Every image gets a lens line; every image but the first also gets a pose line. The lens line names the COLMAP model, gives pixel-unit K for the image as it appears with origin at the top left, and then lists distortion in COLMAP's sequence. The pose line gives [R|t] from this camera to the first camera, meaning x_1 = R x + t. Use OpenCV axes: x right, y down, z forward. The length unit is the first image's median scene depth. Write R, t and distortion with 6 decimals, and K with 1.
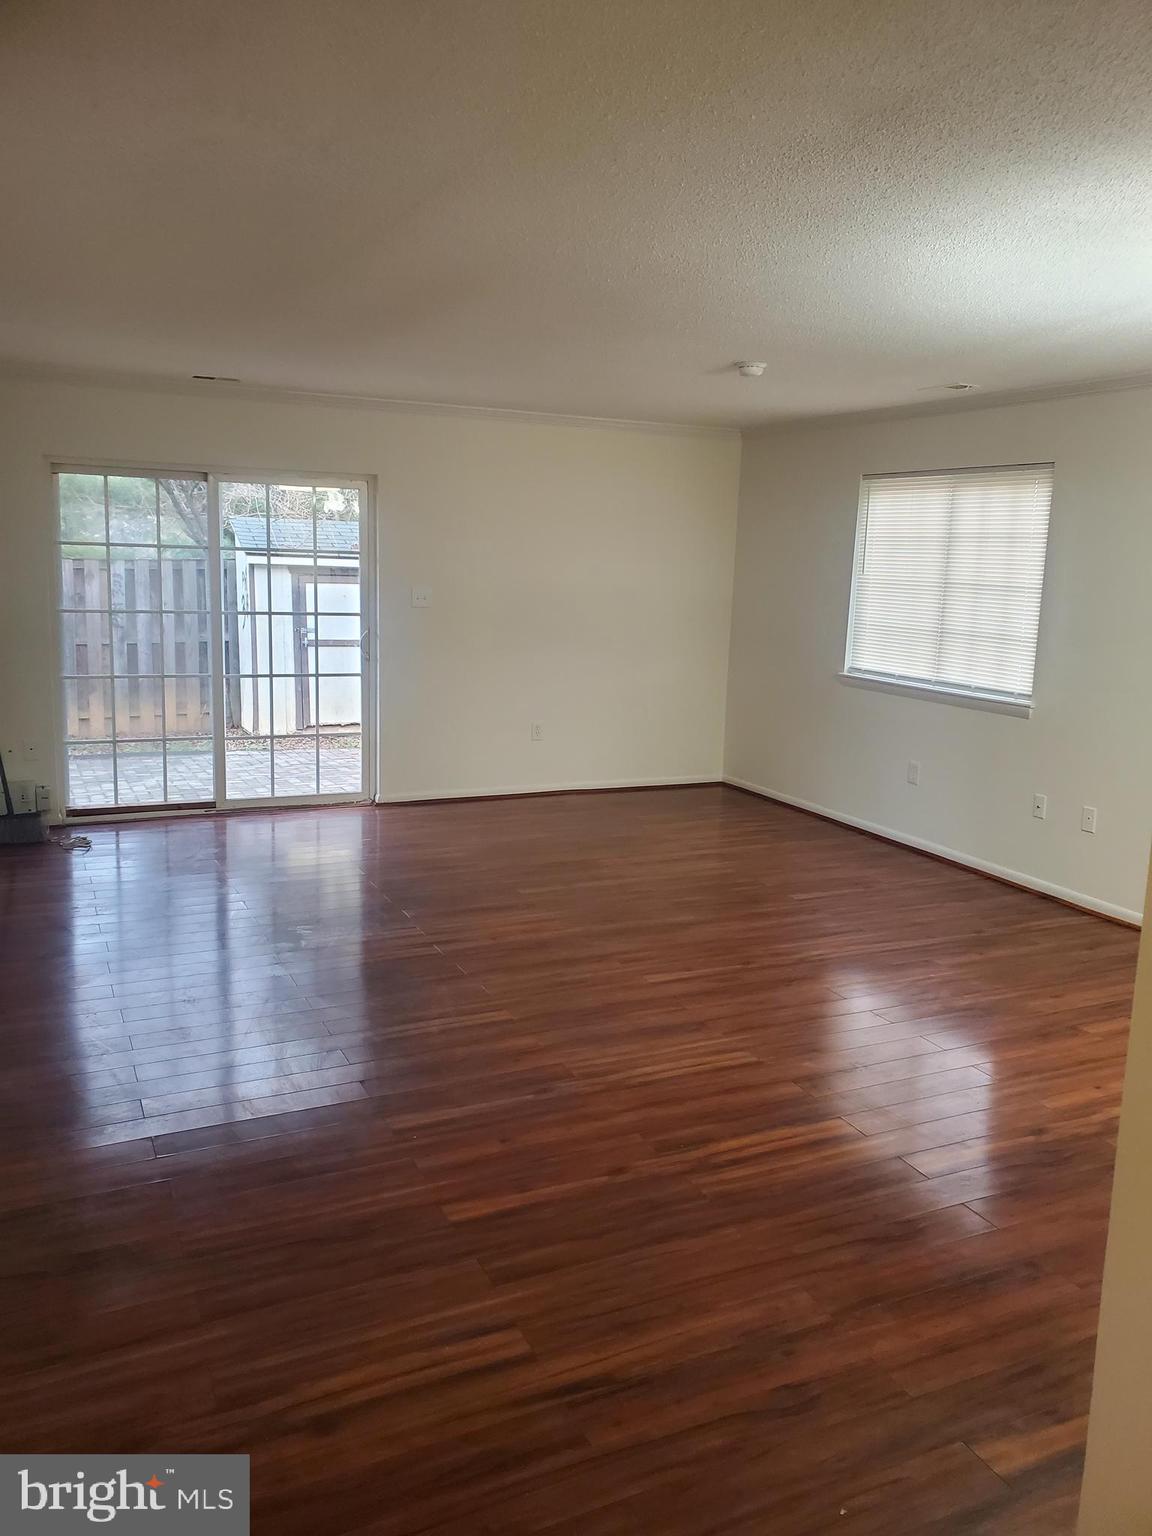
lens RADIAL K [[1176.0, 0, 602.3], [0, 1176.0, 731.5], [0, 0, 1]] dist [-0.009888, 0.037265]
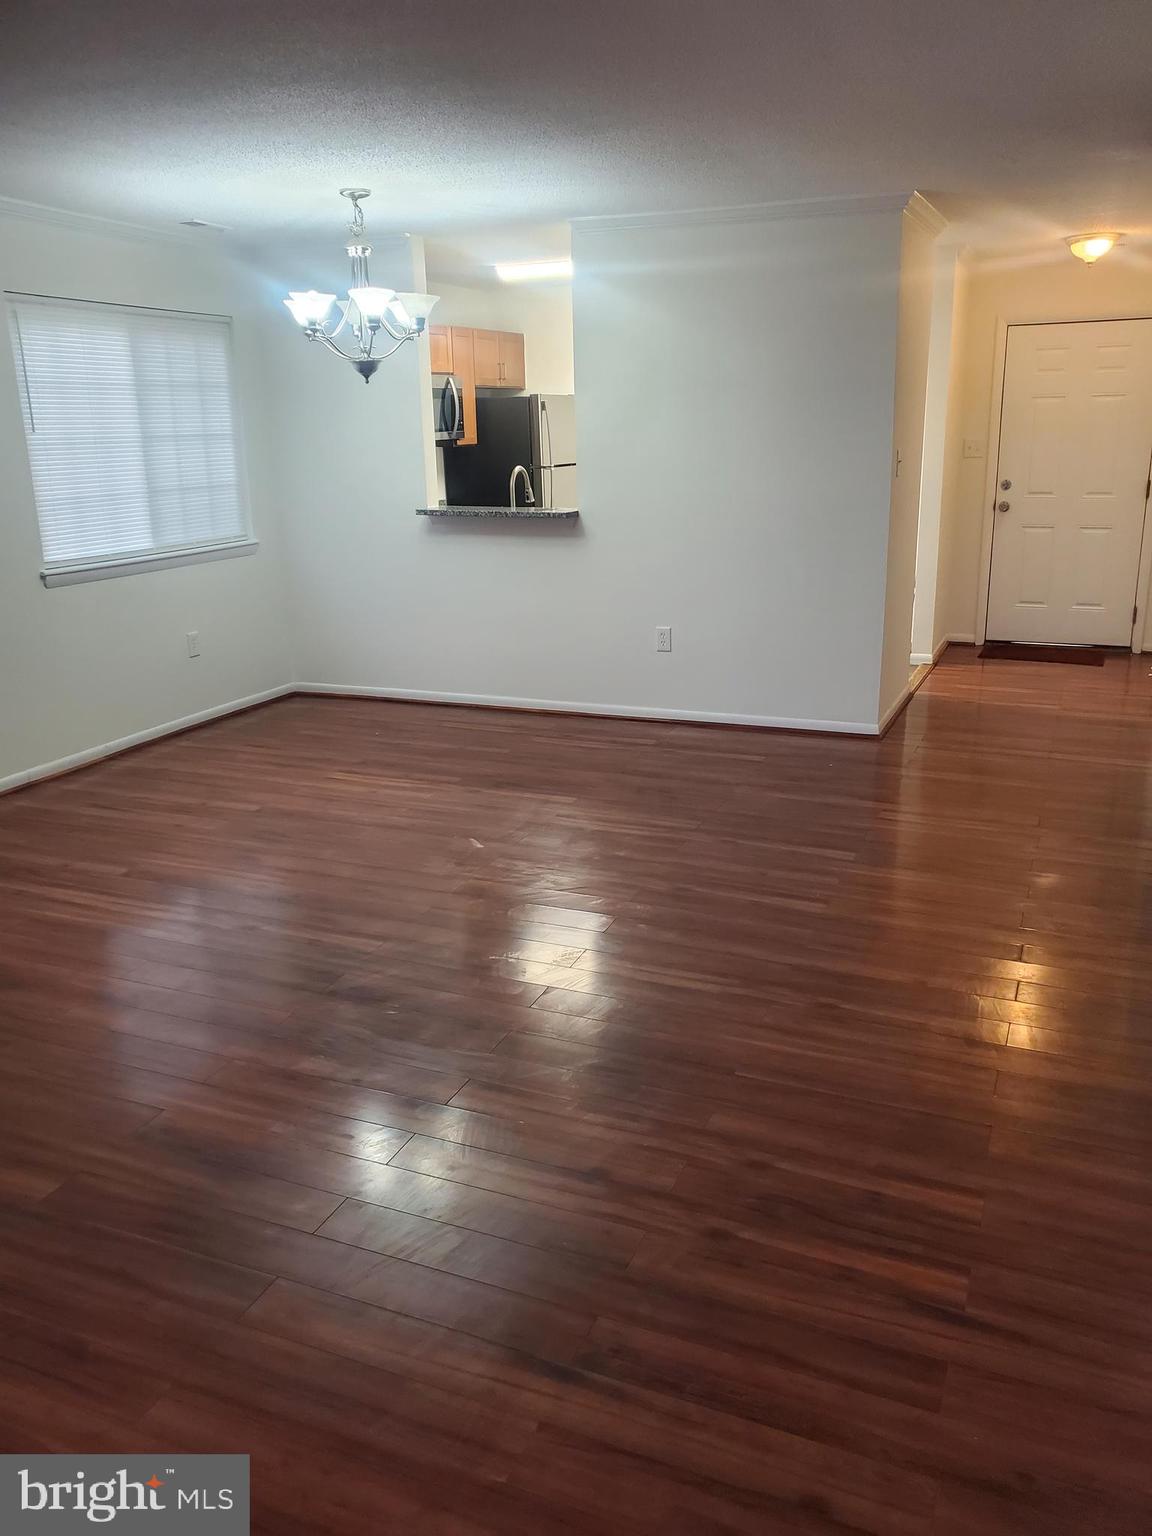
lens RADIAL K [[1178.3, 0, 584.9], [0, 1178.3, 758.4], [0, 0, 1]] dist [-0.014624, 0.043010]
pose [[-0.656414, -0.231719, 0.717932, -0.441532], [0.108214, 0.912896, 0.393587, -0.152506], [-0.746599, 0.336047, -0.574162, 0.958650]]
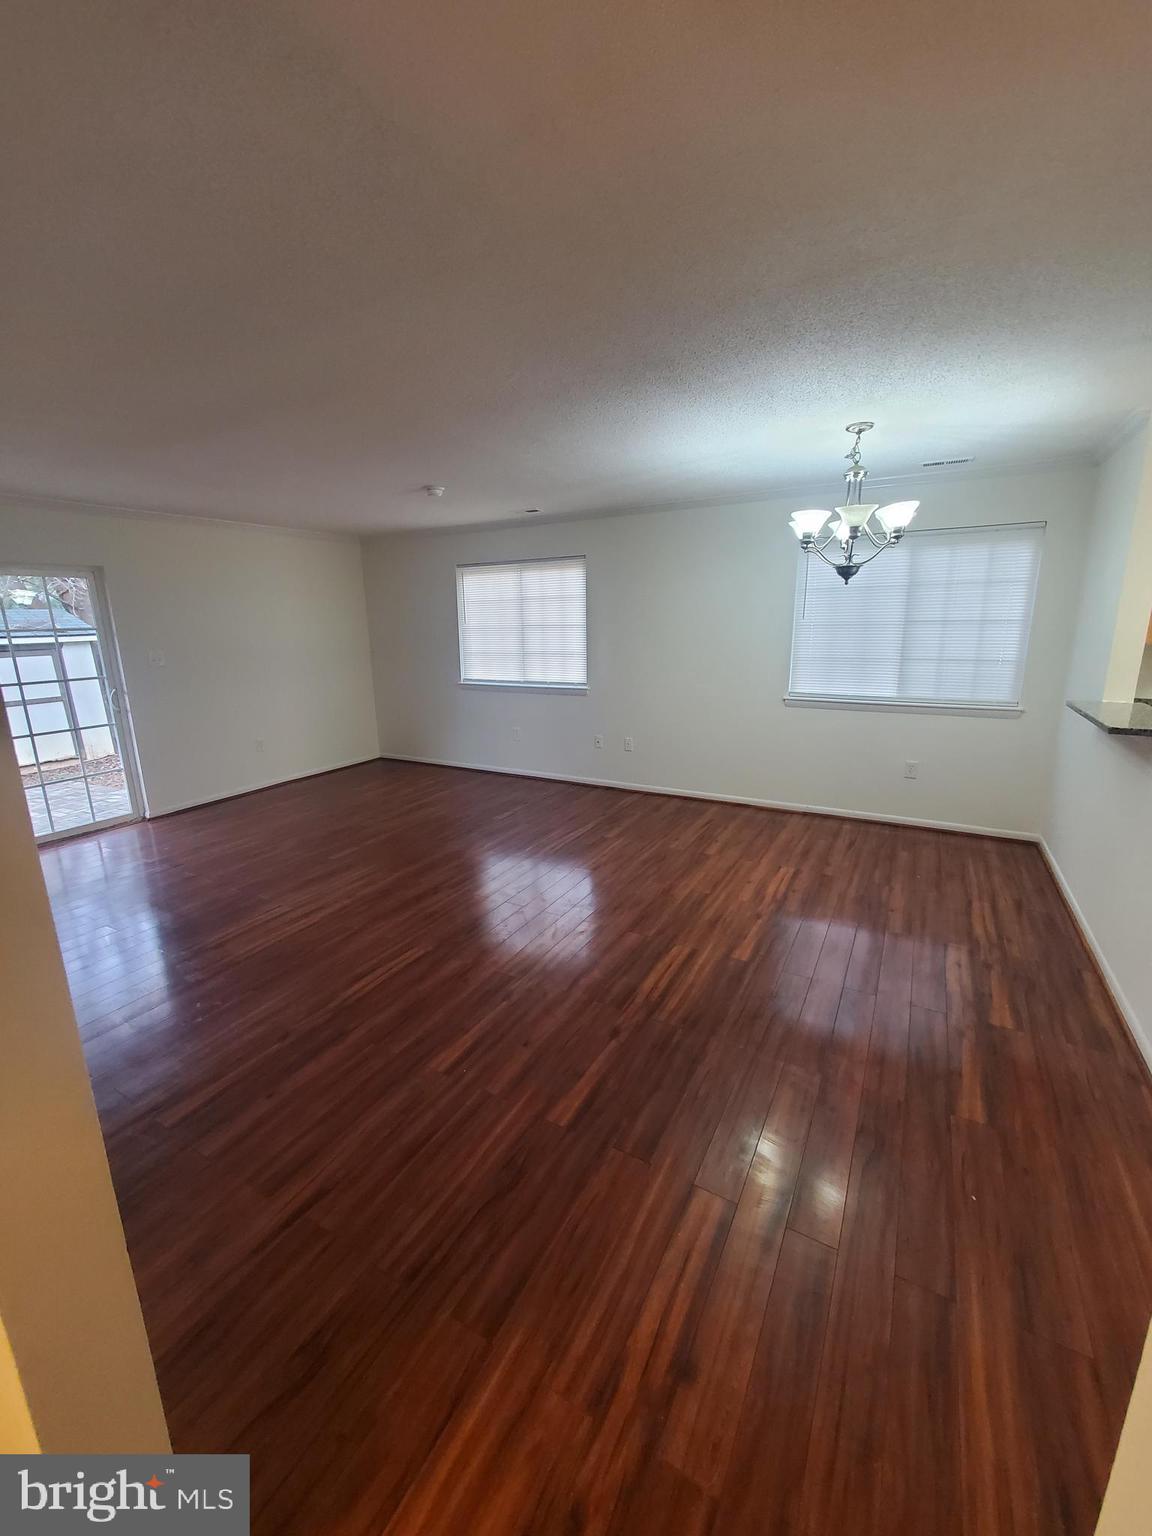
lens RADIAL K [[615.3, 0, 568.2], [0, 615.3, 742.7], [0, 0, 1]] dist [-0.012204, 0.000171]
pose [[0.824560, -0.157678, 0.543358, -0.193034], [0.130461, 0.987488, 0.088582, -0.026525], [-0.550528, -0.002154, 0.834814, 0.200978]]
